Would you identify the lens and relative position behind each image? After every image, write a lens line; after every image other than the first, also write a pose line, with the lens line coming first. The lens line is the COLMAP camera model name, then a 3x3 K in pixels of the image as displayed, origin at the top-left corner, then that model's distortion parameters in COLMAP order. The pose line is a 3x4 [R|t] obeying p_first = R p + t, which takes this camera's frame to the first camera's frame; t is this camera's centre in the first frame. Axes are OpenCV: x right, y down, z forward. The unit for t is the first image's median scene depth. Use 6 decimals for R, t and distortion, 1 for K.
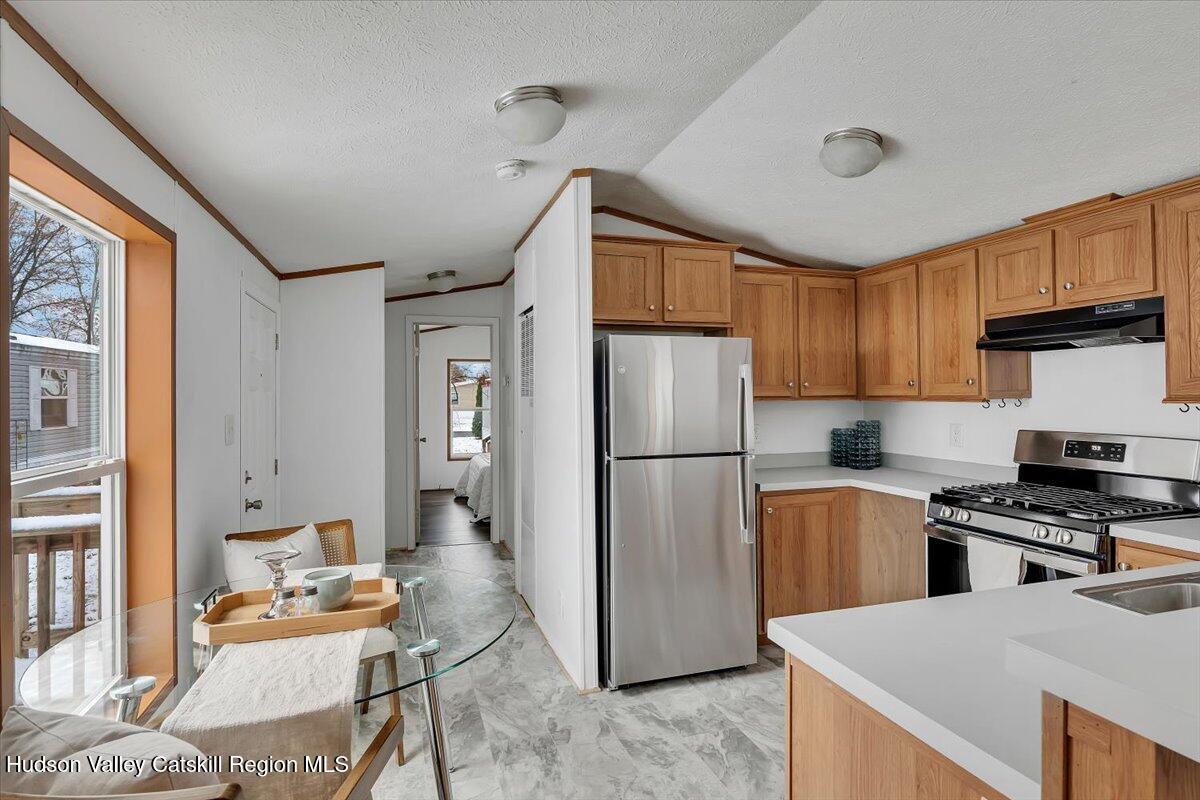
lens RADIAL K [[579.7, 0, 597.1], [0, 579.7, 394.6], [0, 0, 1]] dist [-0.011571, -0.000538]
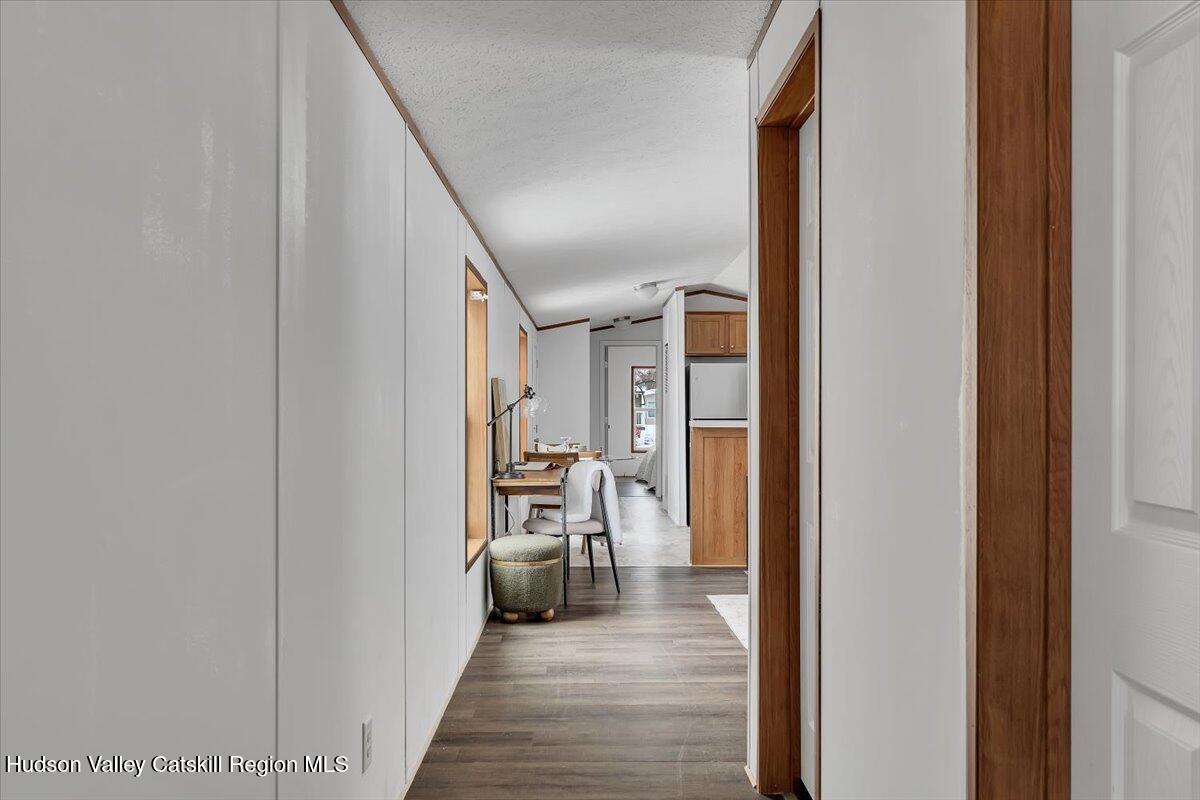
lens RADIAL K [[579.7, 0, 600.2], [0, 579.7, 402.3], [0, 0, 1]] dist [-0.011571, -0.000538]
pose [[0.951628, 0.006414, -0.307184, 0.256003], [-0.004819, 0.999971, 0.005948, 0.024783], [0.307213, -0.004180, 0.951631, -0.836373]]
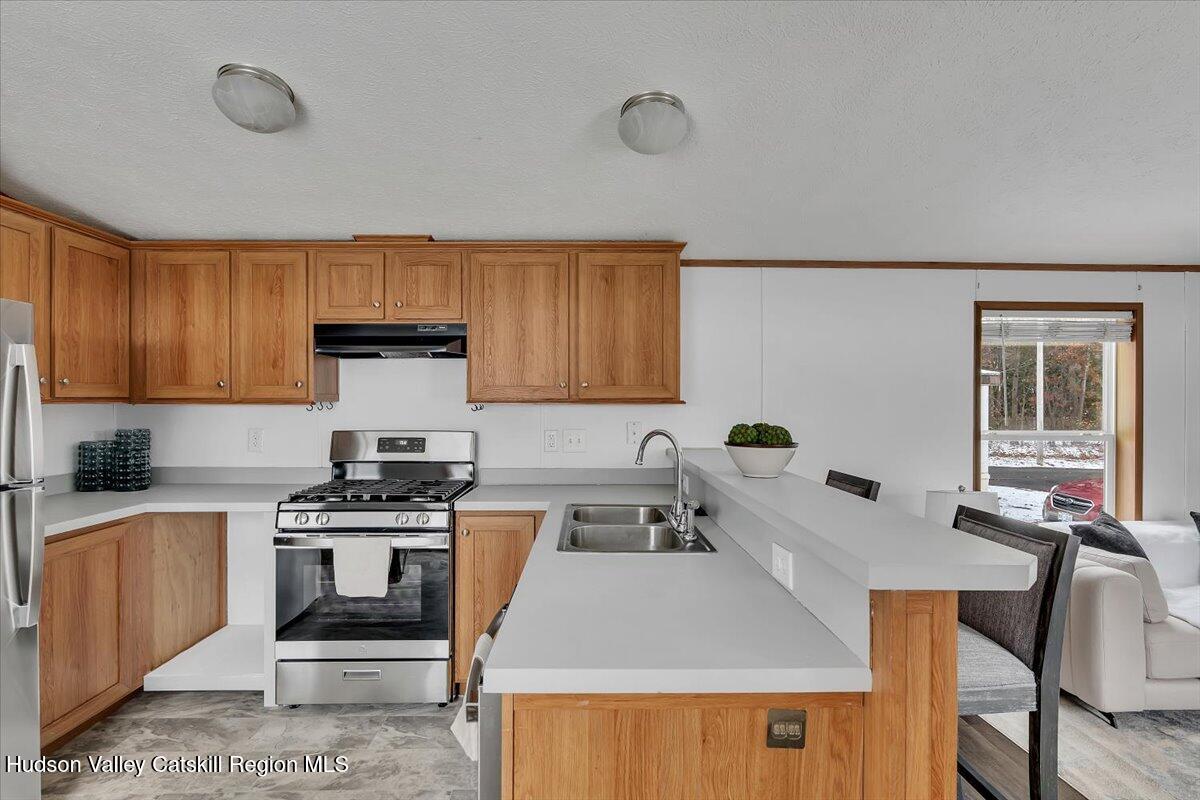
lens RADIAL K [[579.7, 0, 596.3], [0, 579.7, 402.5], [0, 0, 1]] dist [-0.011571, -0.000538]
pose [[0.314889, 0.006359, 0.949107, -0.128756], [-0.006227, 0.999970, -0.004633, 0.010009], [-0.949108, -0.004451, 0.314919, 0.196918]]
